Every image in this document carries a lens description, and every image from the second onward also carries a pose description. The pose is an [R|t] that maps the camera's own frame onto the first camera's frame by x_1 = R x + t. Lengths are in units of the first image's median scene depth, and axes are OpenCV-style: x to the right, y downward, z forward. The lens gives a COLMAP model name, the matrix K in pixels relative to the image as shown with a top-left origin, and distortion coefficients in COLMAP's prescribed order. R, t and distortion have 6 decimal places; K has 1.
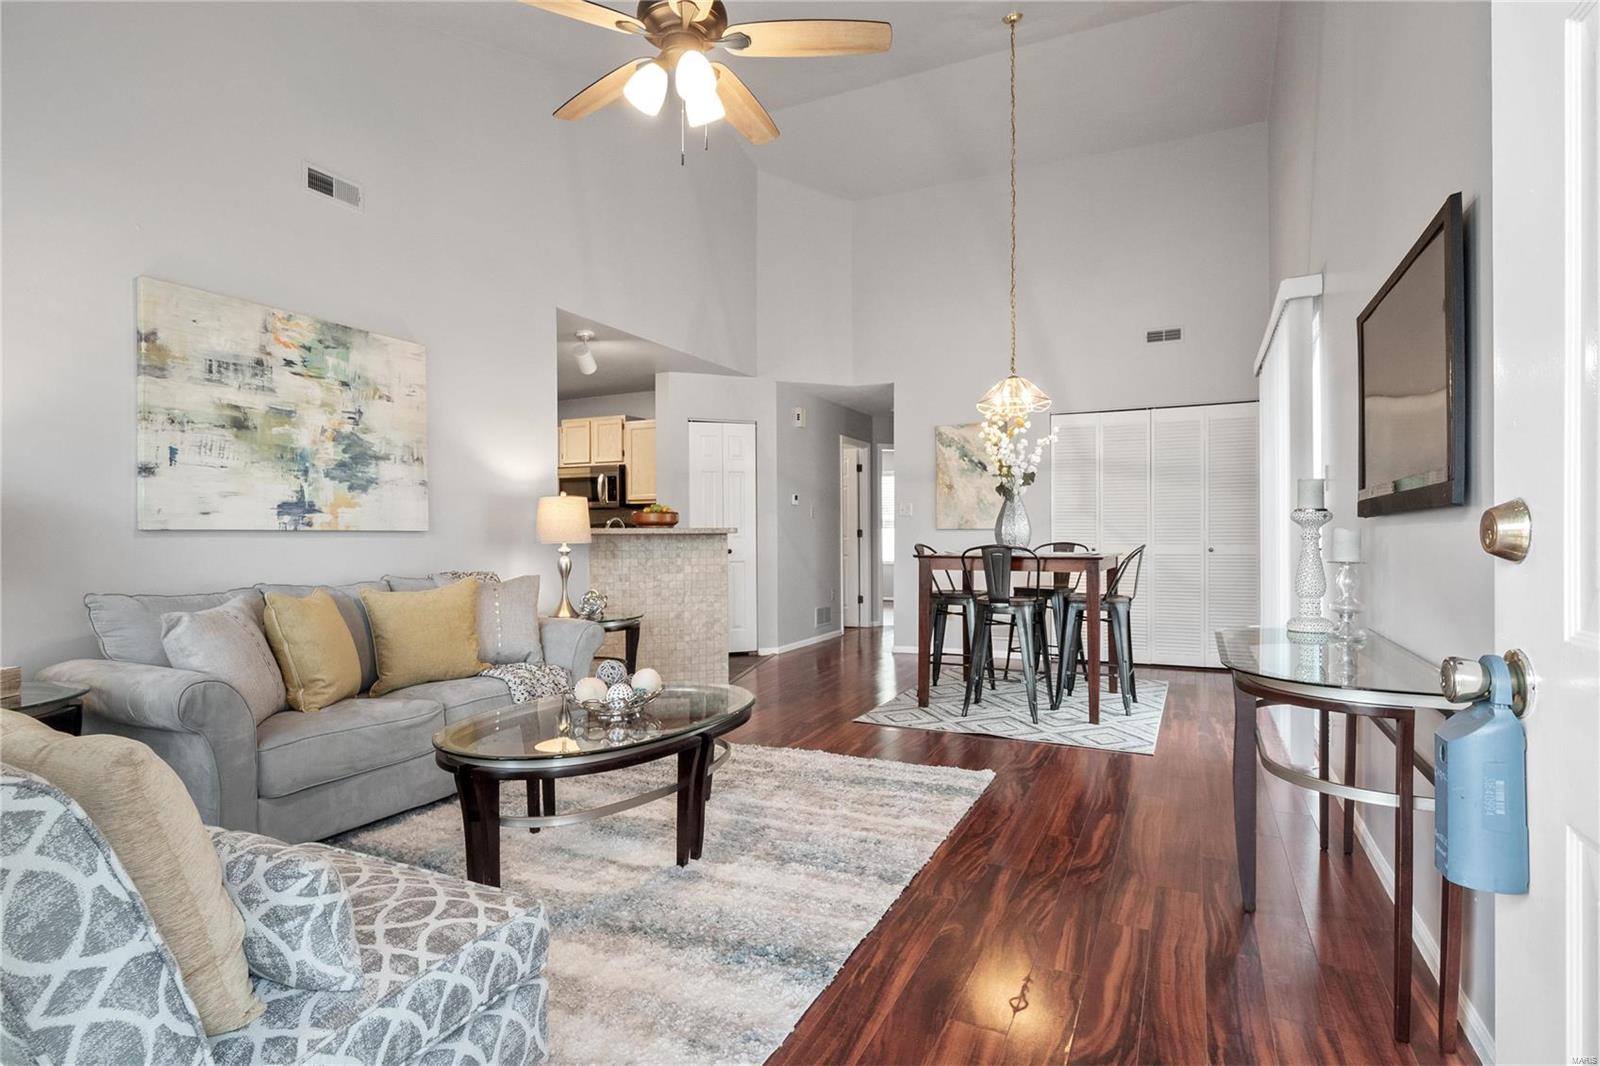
lens RADIAL K [[810.2, 0, 794.2], [0, 810.2, 539.3], [0, 0, 1]] dist [-0.003505, -0.005566]
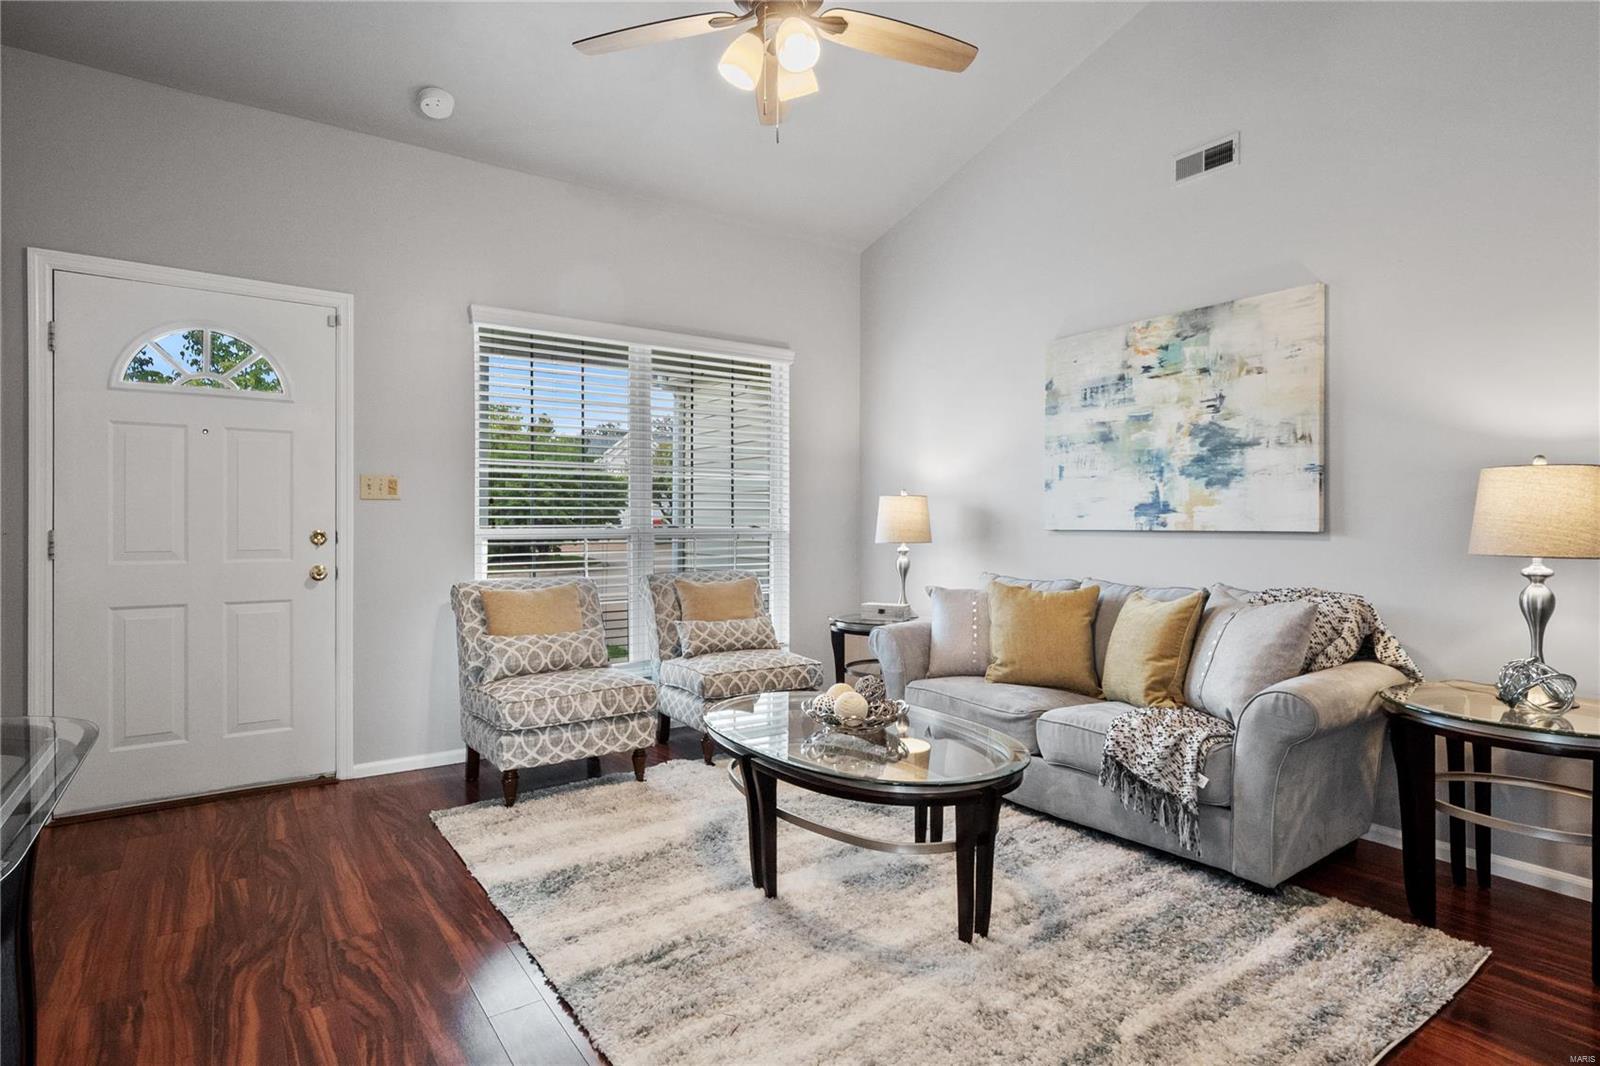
lens RADIAL K [[810.2, 0, 807.6], [0, 810.2, 540.2], [0, 0, 1]] dist [-0.003505, -0.005566]
pose [[-0.469547, 0.020167, -0.882677, 0.487241], [-0.001779, 0.999715, 0.023788, -0.021882], [0.882906, 0.012740, -0.469378, 1.078382]]
